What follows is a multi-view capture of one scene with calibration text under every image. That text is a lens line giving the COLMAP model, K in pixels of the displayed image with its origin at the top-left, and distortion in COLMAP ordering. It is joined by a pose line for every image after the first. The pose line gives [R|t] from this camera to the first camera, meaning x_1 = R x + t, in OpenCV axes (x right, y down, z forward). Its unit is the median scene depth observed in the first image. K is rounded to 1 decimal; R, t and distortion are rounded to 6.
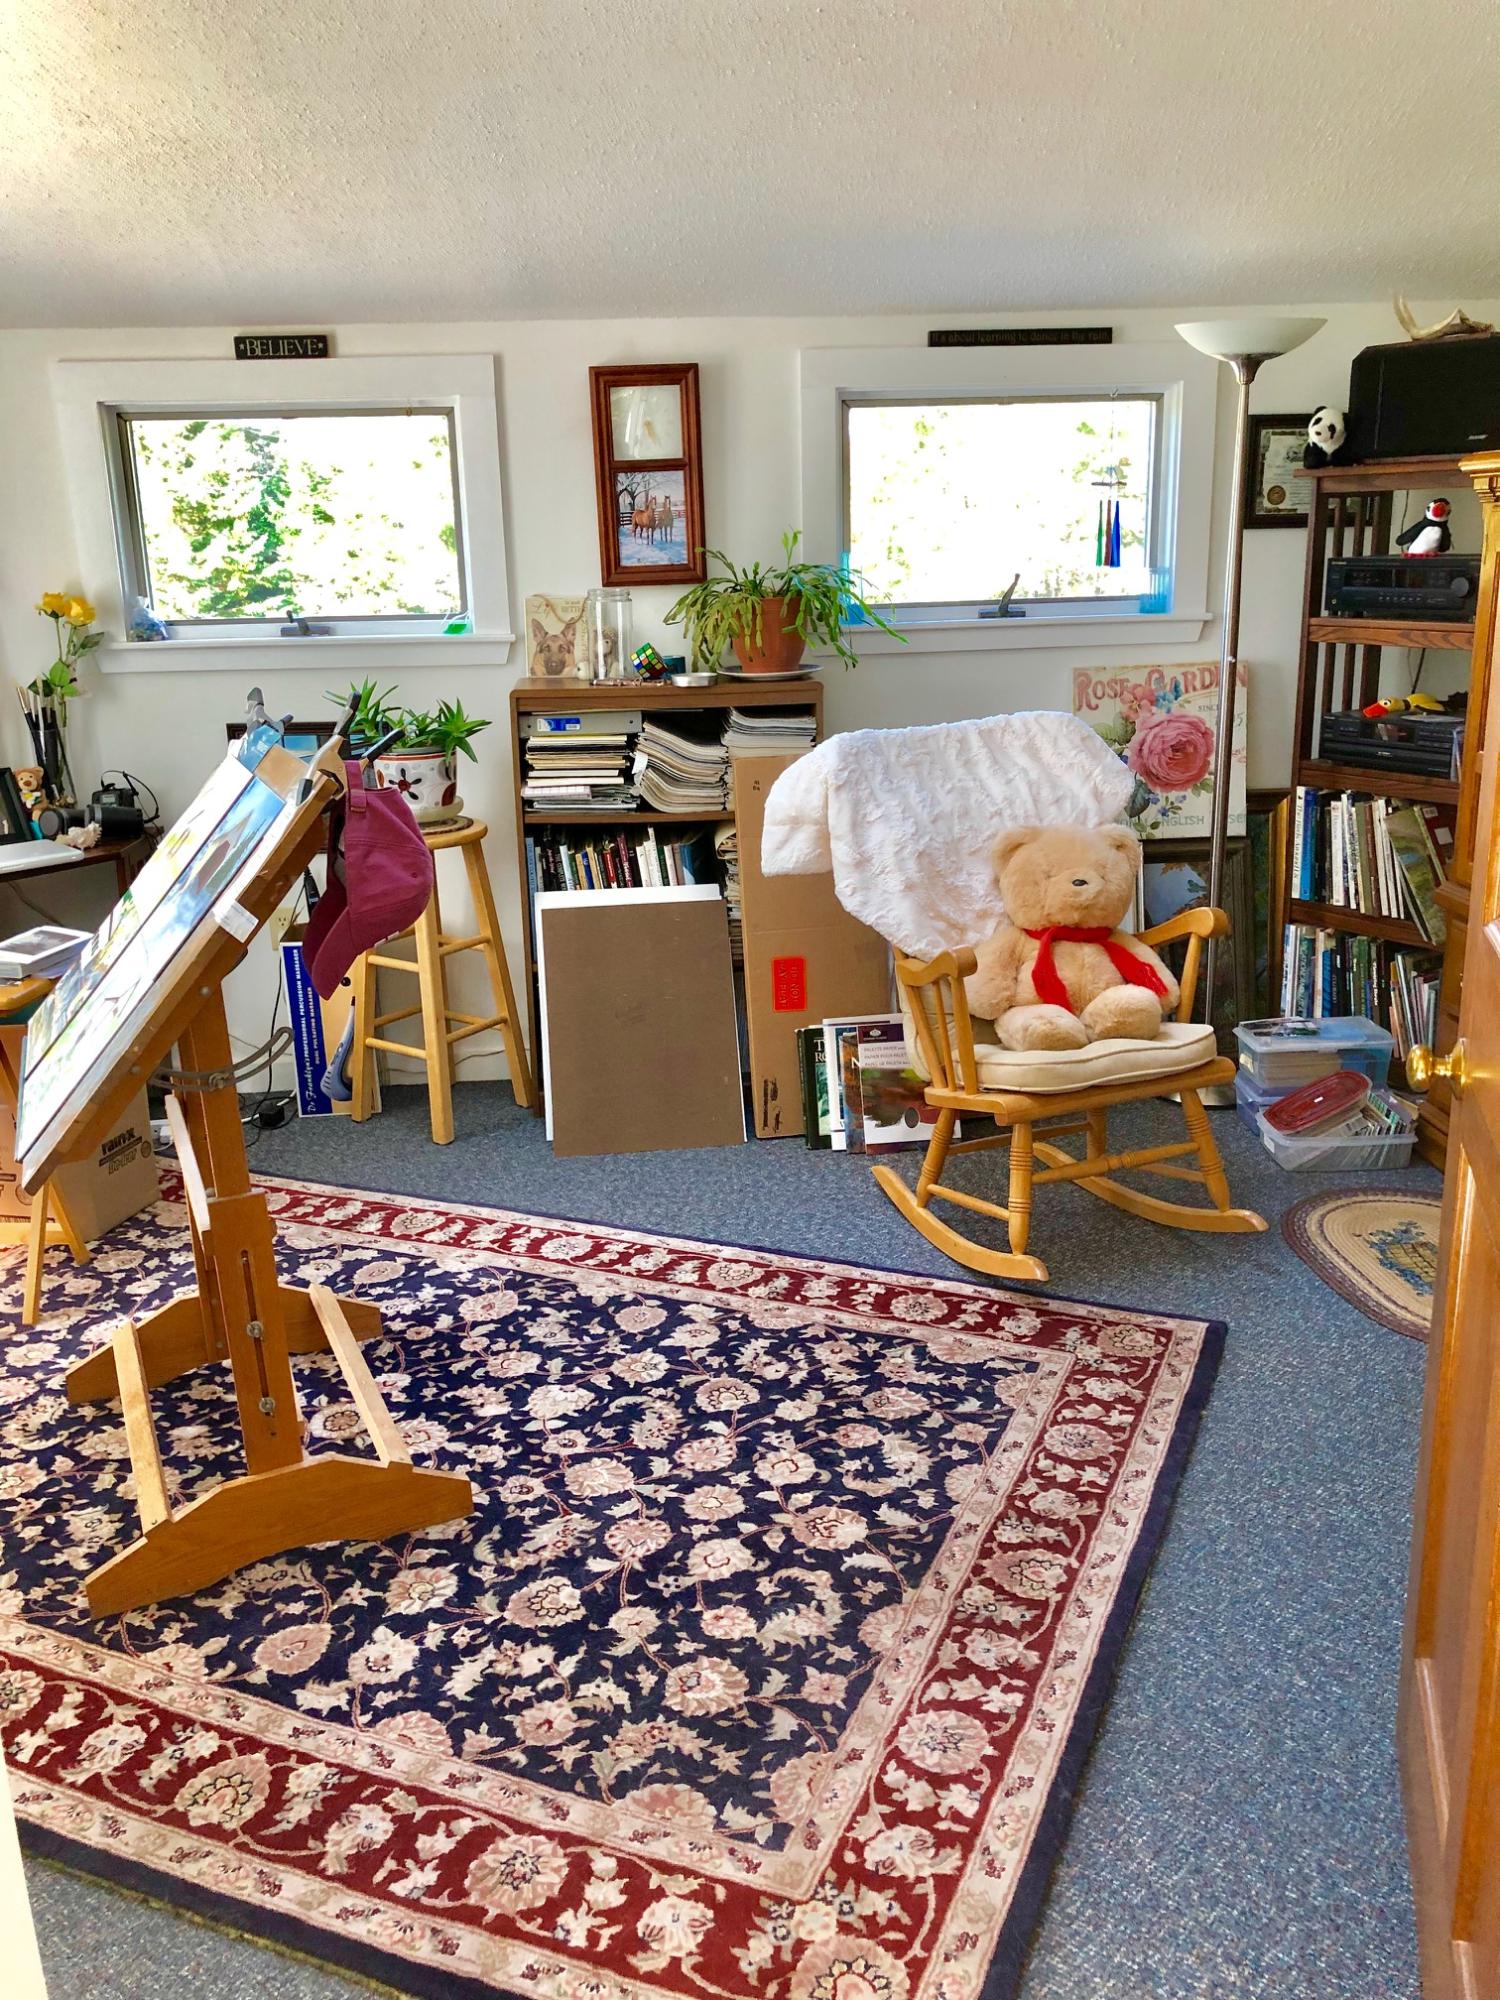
lens RADIAL K [[1646.1, 0, 756.3], [0, 1646.1, 1001.0], [0, 0, 1]] dist [0.018885, -0.022277]
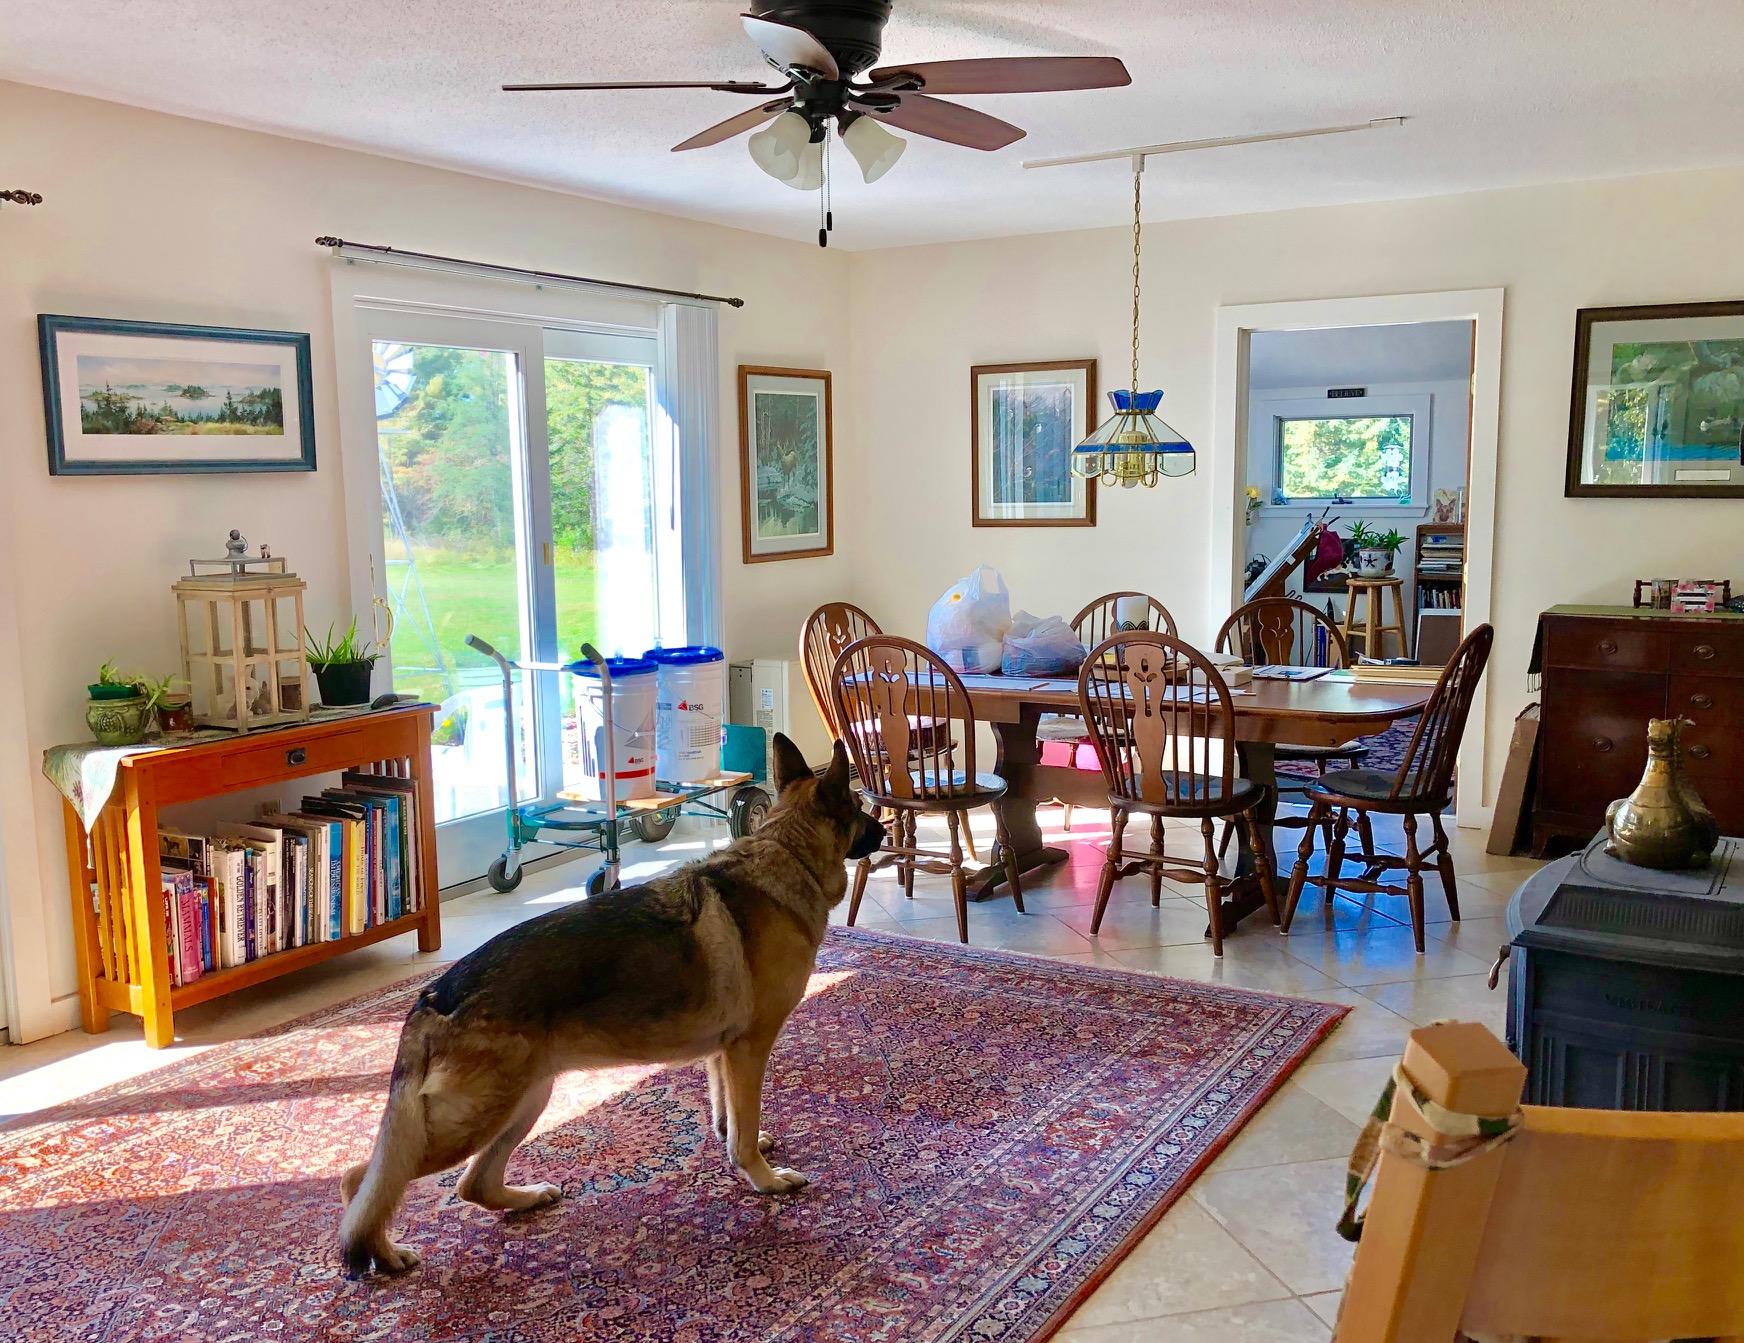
lens RADIAL K [[1554.0, 0, 873.7], [0, 1554.0, 673.4], [0, 0, 1]] dist [0.004731, 0.003196]
pose [[0.824594, 0.085698, -0.559196, 0.486500], [-0.159736, 0.983509, -0.084824, 0.348203], [0.542705, 0.159269, 0.824685, -1.295532]]
